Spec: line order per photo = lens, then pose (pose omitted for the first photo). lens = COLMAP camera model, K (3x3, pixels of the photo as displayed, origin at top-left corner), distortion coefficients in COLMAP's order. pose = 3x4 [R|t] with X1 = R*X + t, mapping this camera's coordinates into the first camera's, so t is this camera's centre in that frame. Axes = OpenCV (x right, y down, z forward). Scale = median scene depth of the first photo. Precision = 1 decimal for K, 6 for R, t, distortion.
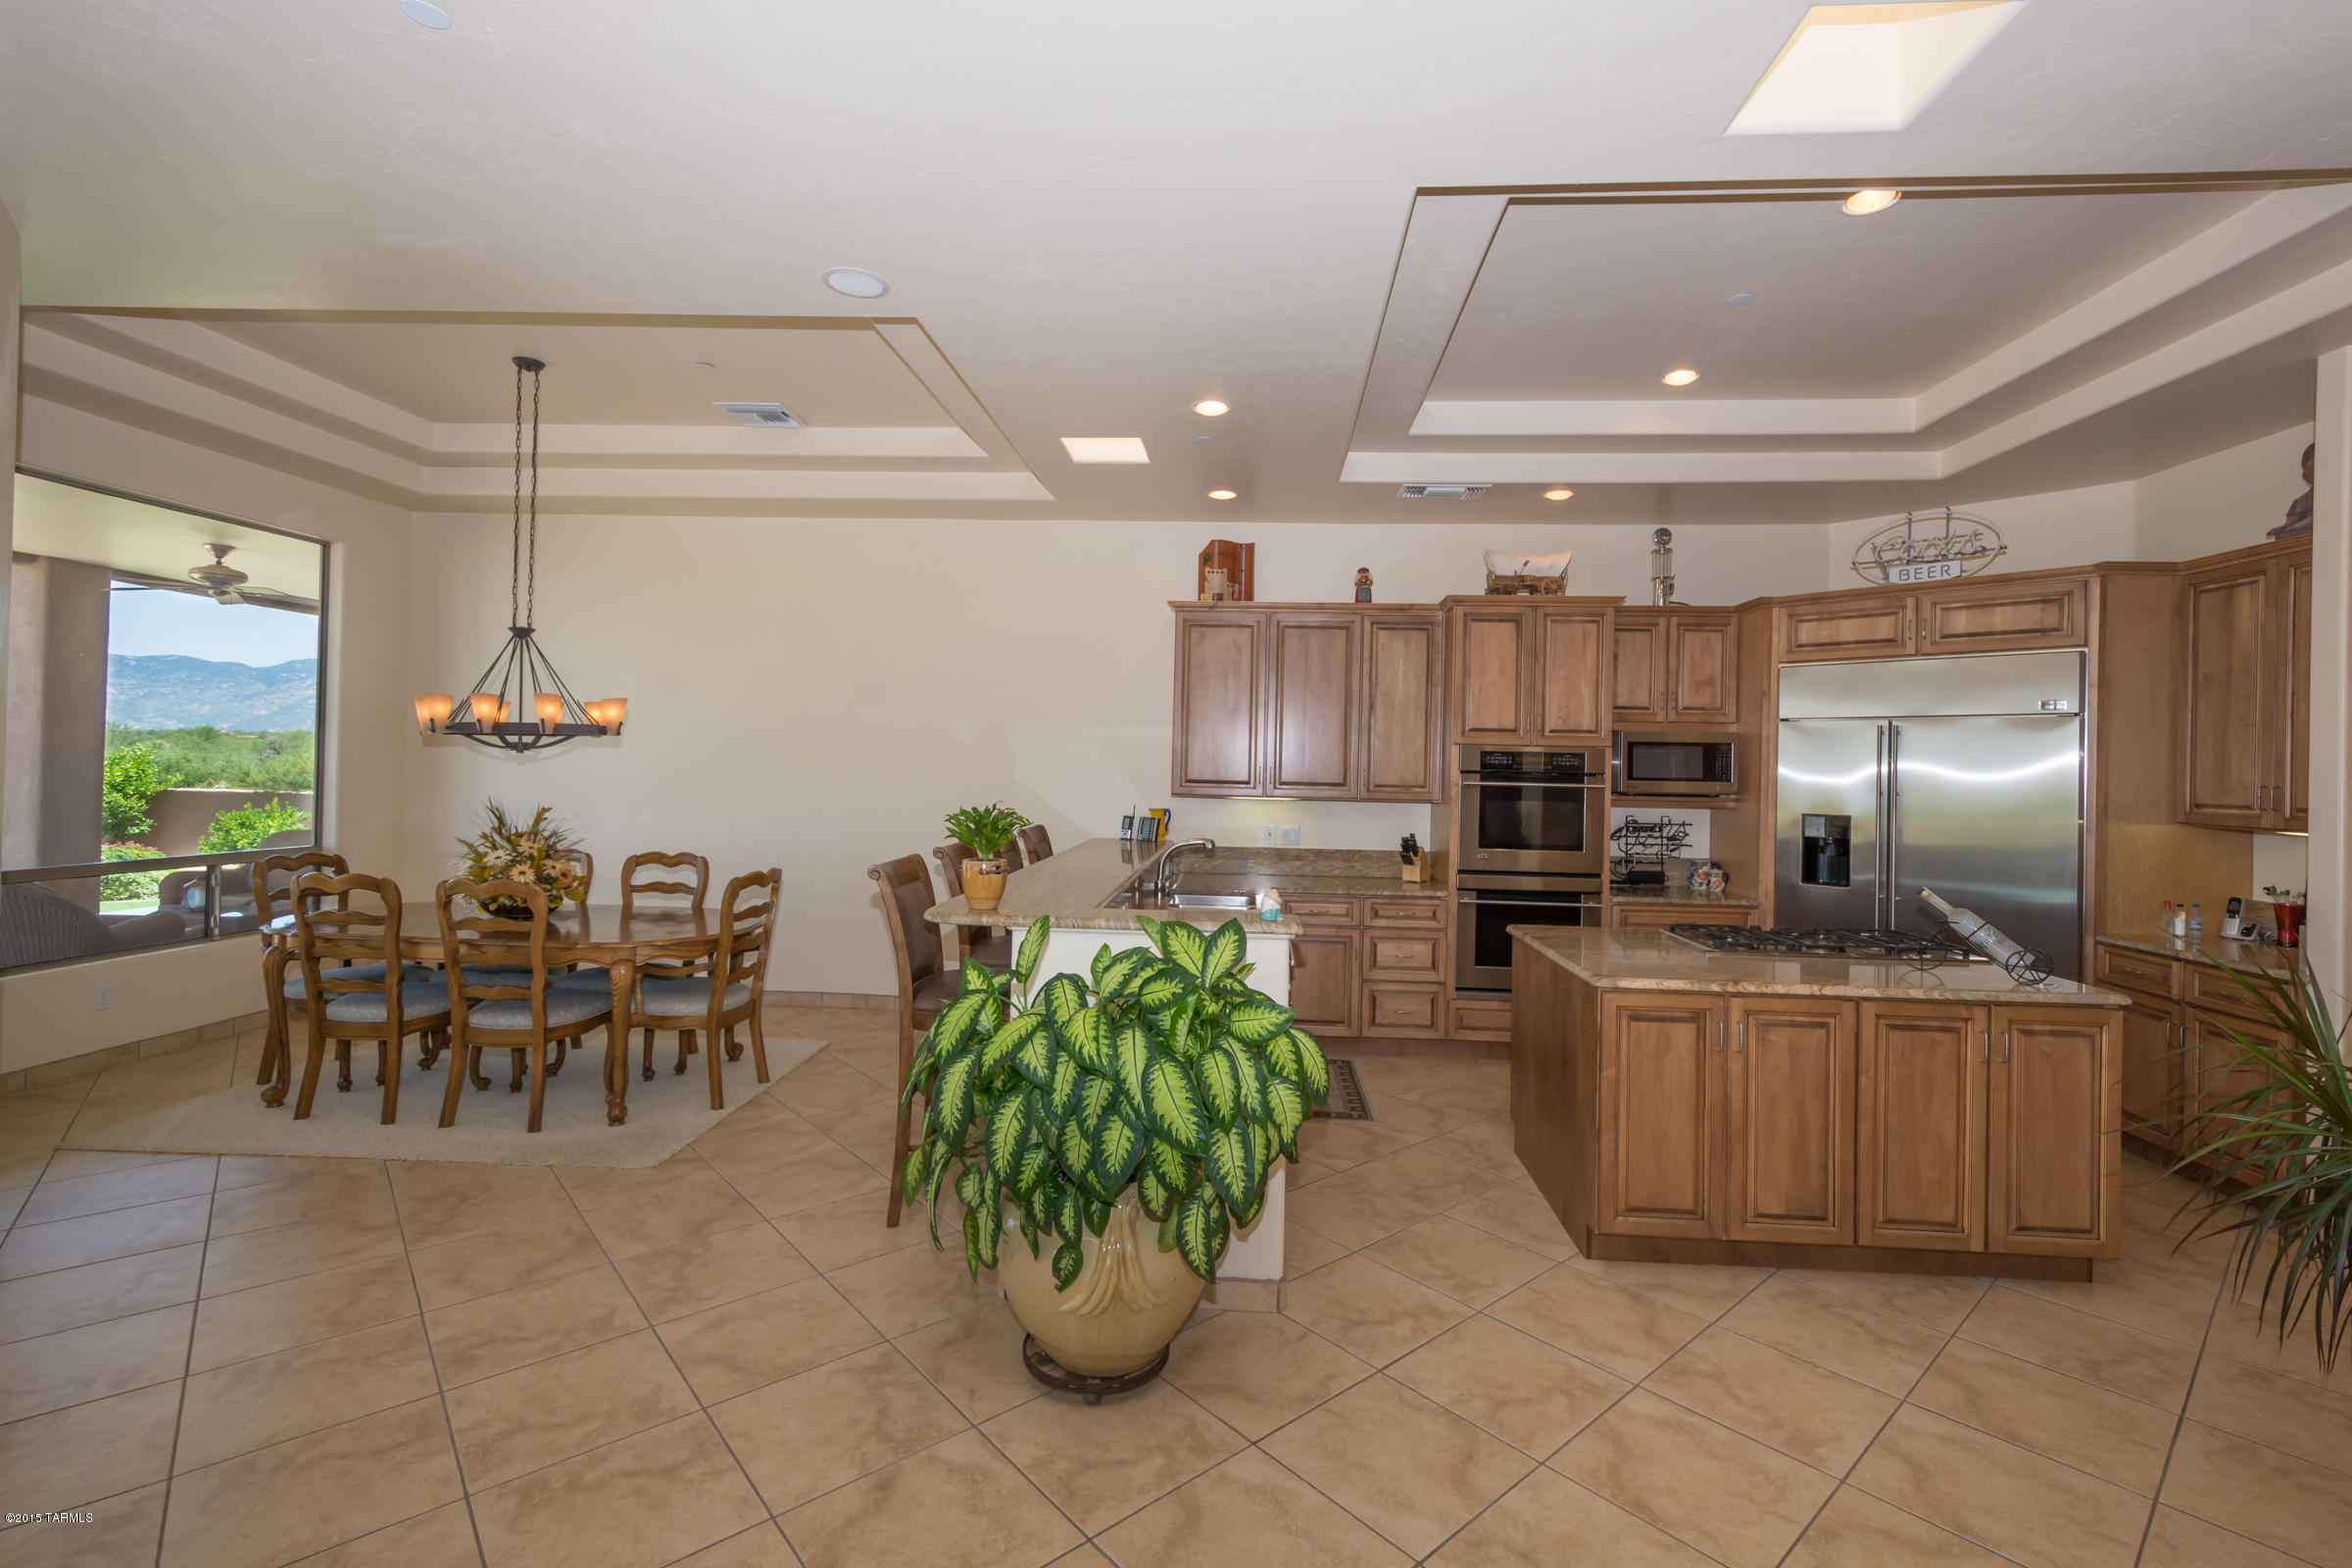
lens RADIAL K [[1032.1, 0, 1180.3], [0, 1032.1, 805.3], [0, 0, 1]] dist [-0.001315, -0.000300]
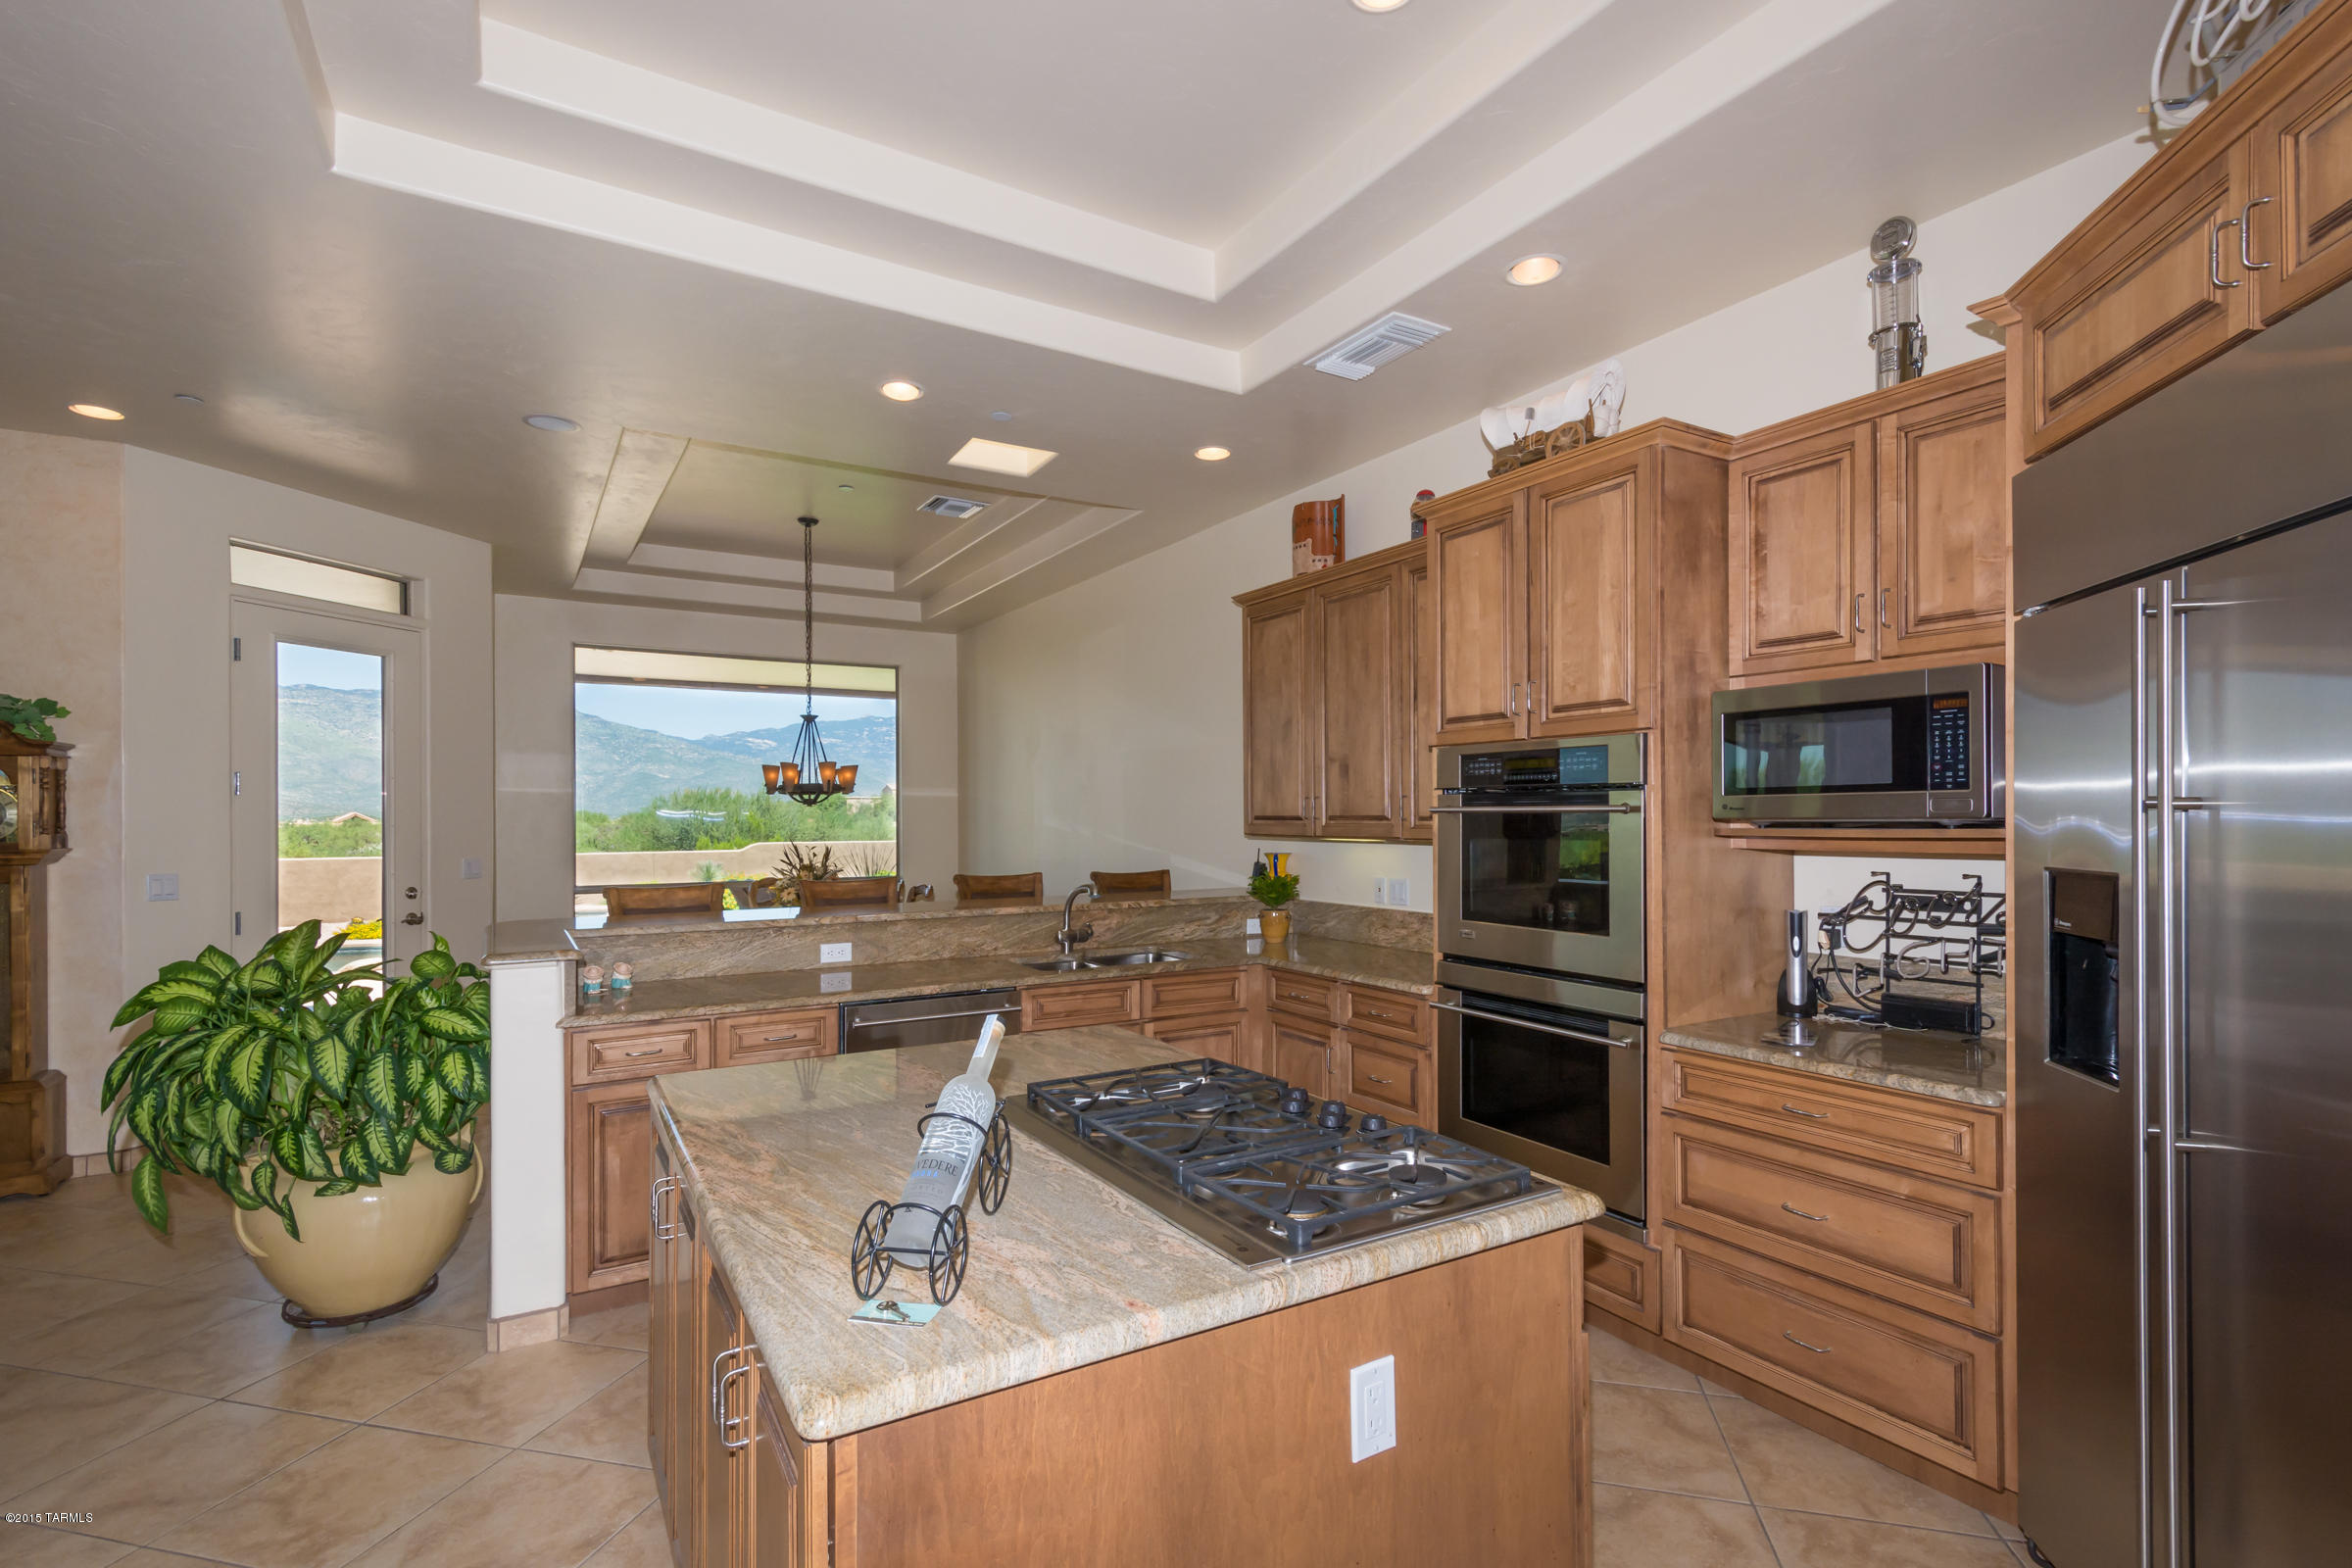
lens RADIAL K [[1069.8, 0, 1176.0], [0, 1069.8, 784.0], [0, 0, 1]] dist [0.000301, -0.000010]
pose [[0.580914, -0.048433, -0.812523, 0.688601], [-0.013853, 0.997495, -0.069363, 0.008233], [0.813847, 0.051550, 0.578788, 0.516313]]
